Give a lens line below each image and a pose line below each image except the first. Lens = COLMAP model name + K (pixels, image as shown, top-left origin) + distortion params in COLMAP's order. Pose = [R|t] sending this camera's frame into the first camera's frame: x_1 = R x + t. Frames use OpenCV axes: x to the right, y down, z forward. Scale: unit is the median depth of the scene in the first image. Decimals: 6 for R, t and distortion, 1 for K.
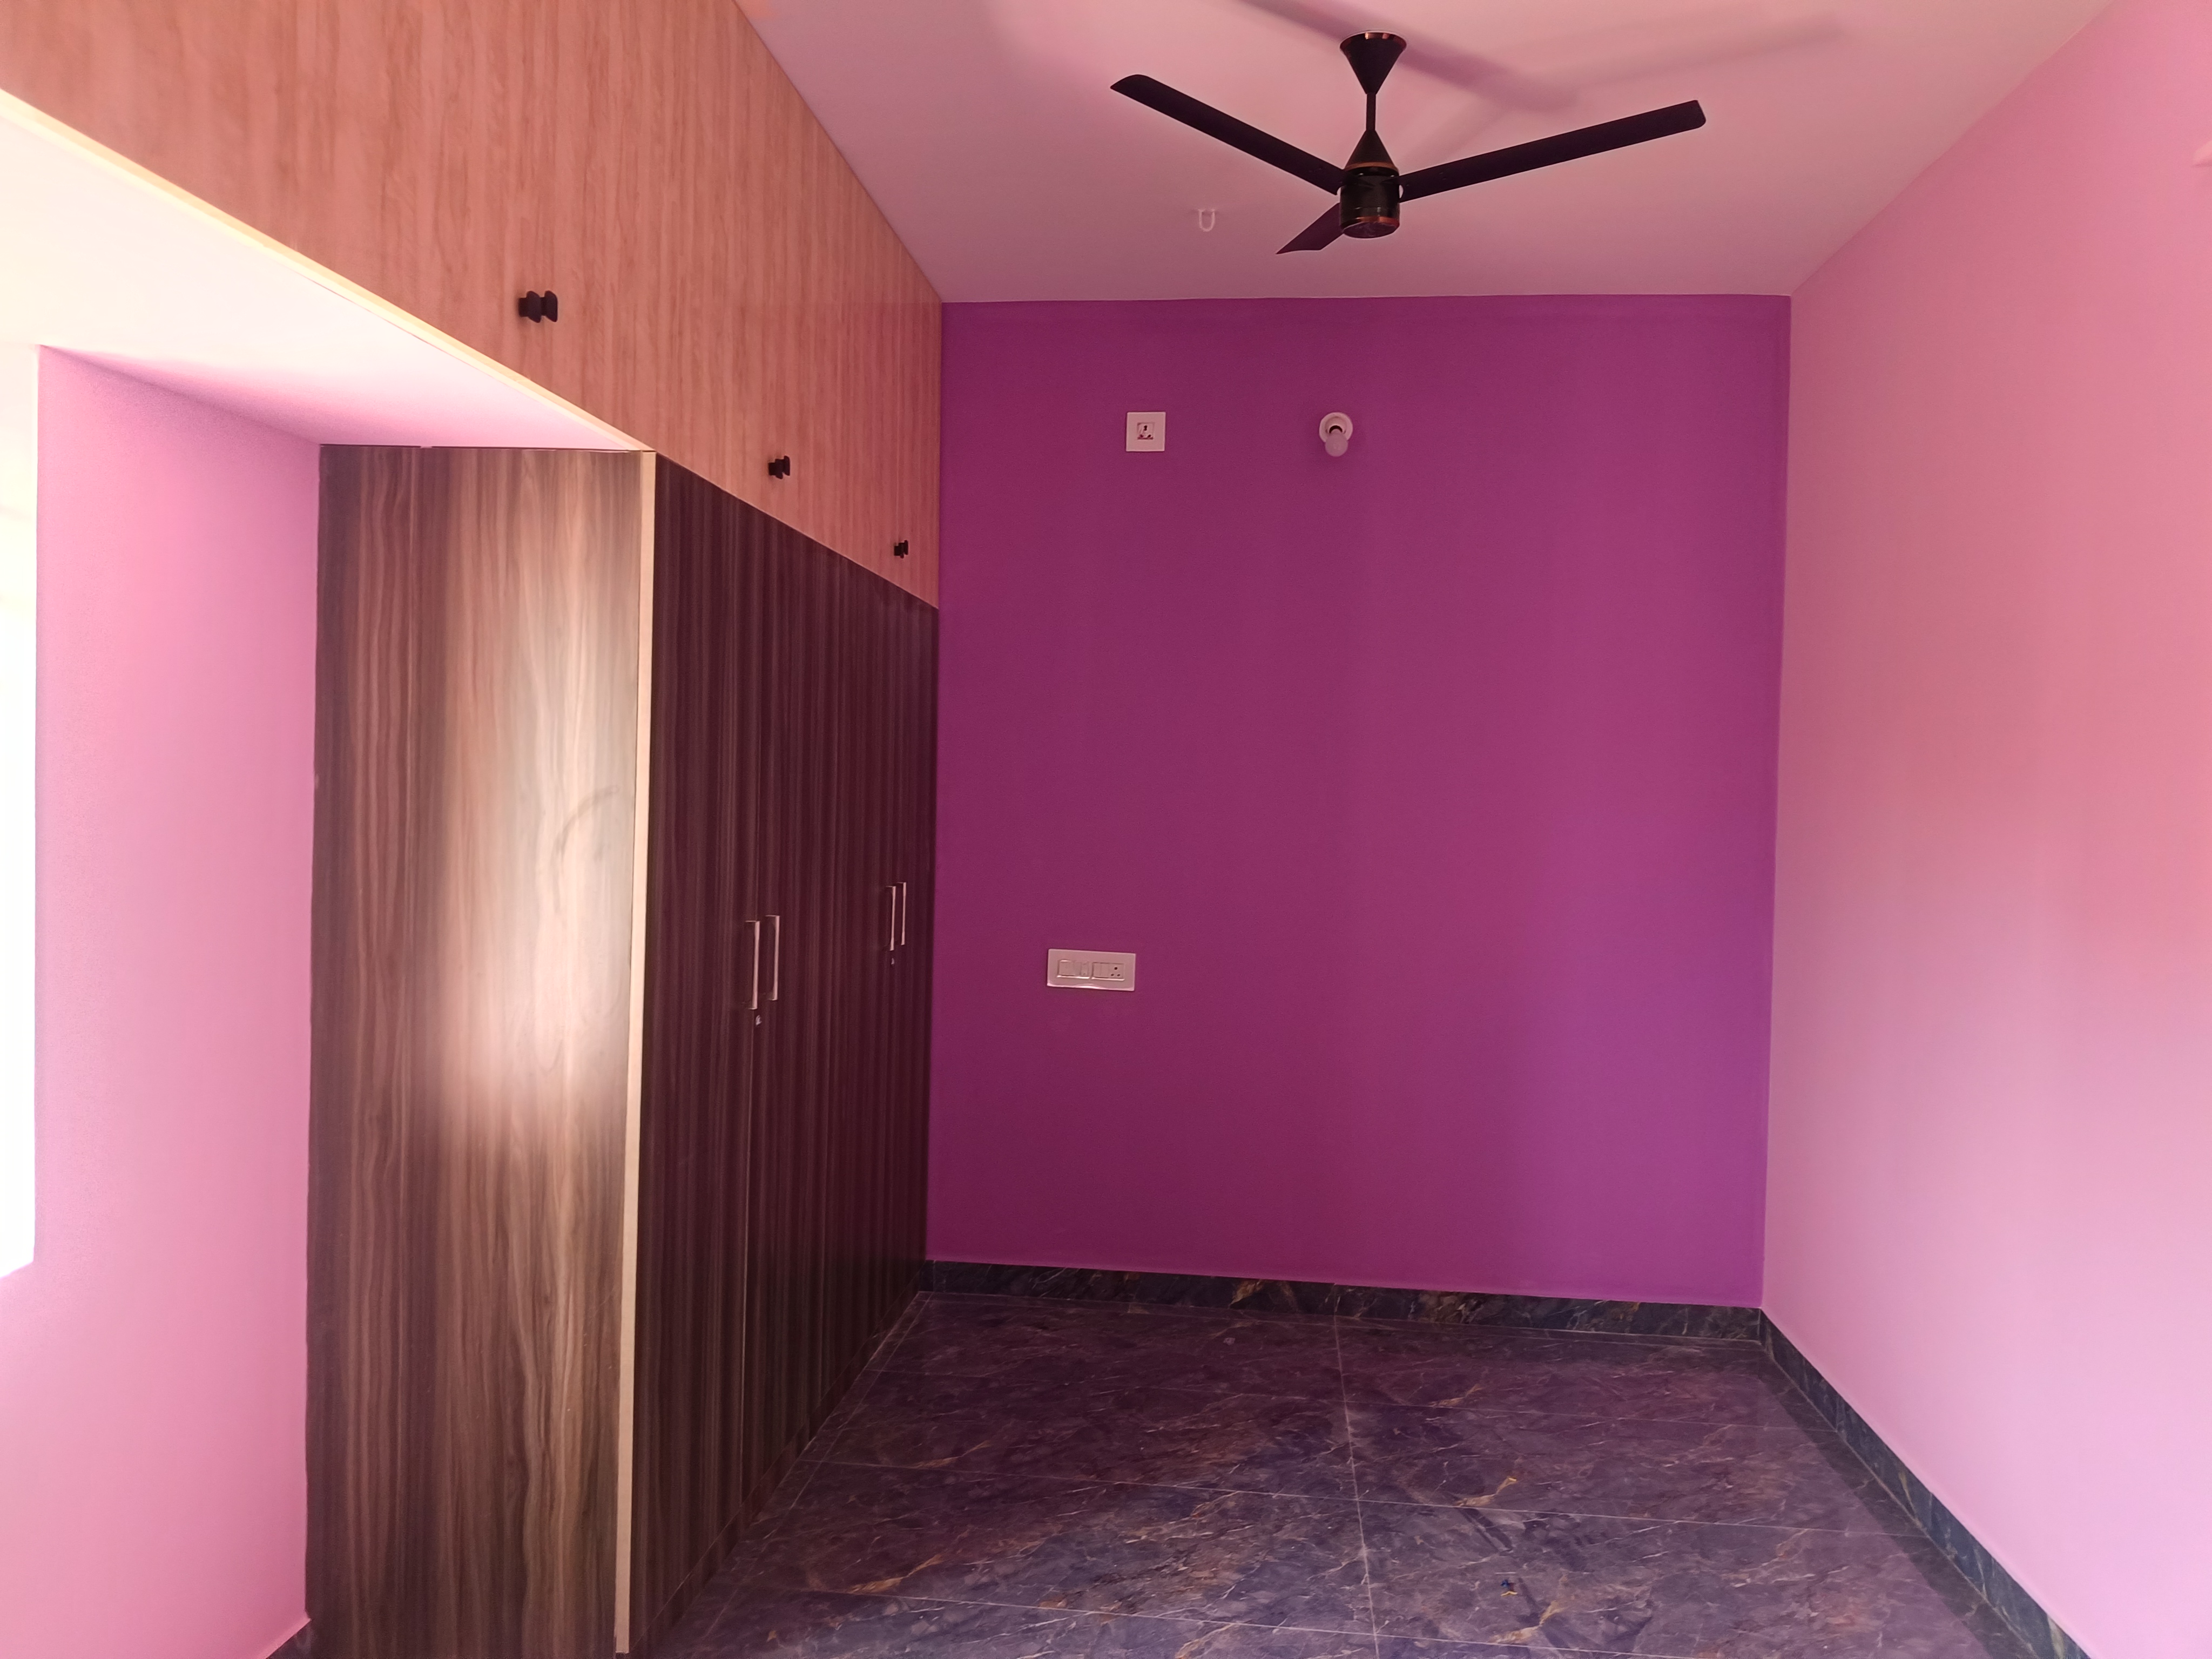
lens RADIAL K [[1720.2, 0, 1055.2], [0, 1720.2, 786.1], [0, 0, 1]] dist [-0.009589, -0.019358]
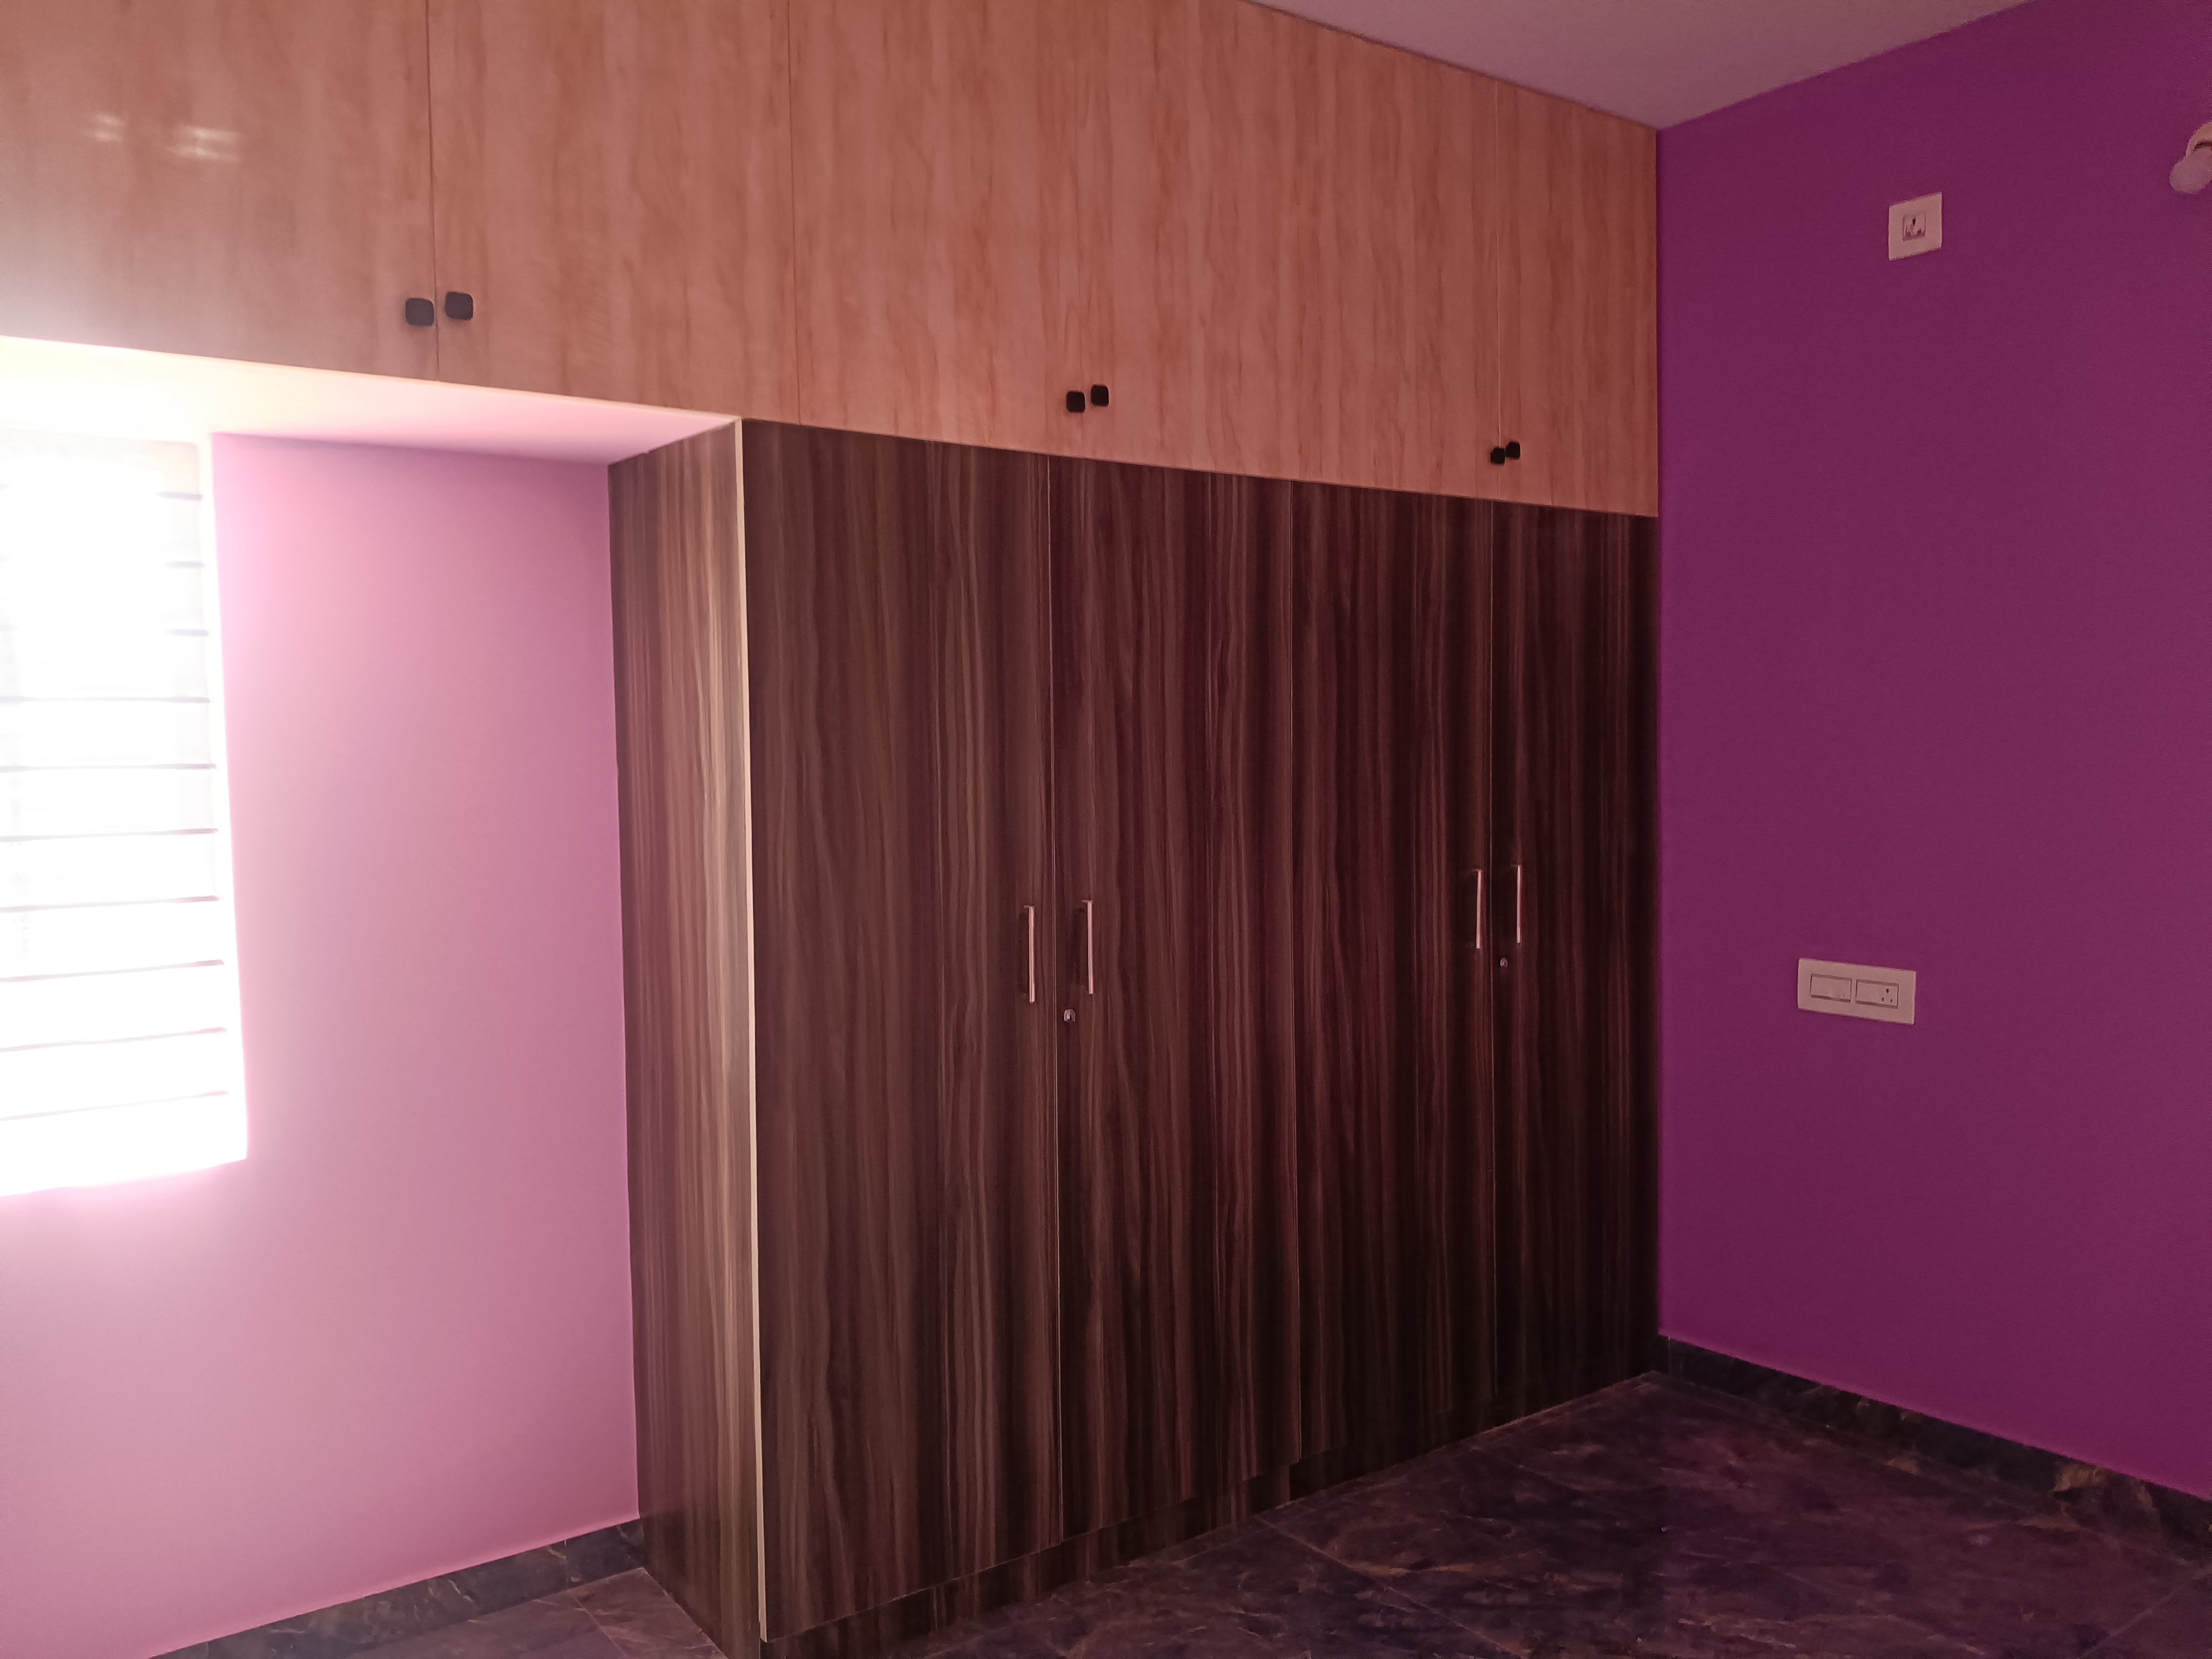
lens RADIAL K [[1720.2, 0, 1146.3], [0, 1720.2, 847.1], [0, 0, 1]] dist [-0.009589, -0.019358]
pose [[0.672920, 0.000662, -0.739715, 0.360550], [0.035158, 0.998841, 0.032877, 0.011907], [0.738879, -0.048131, 0.672117, 0.292960]]
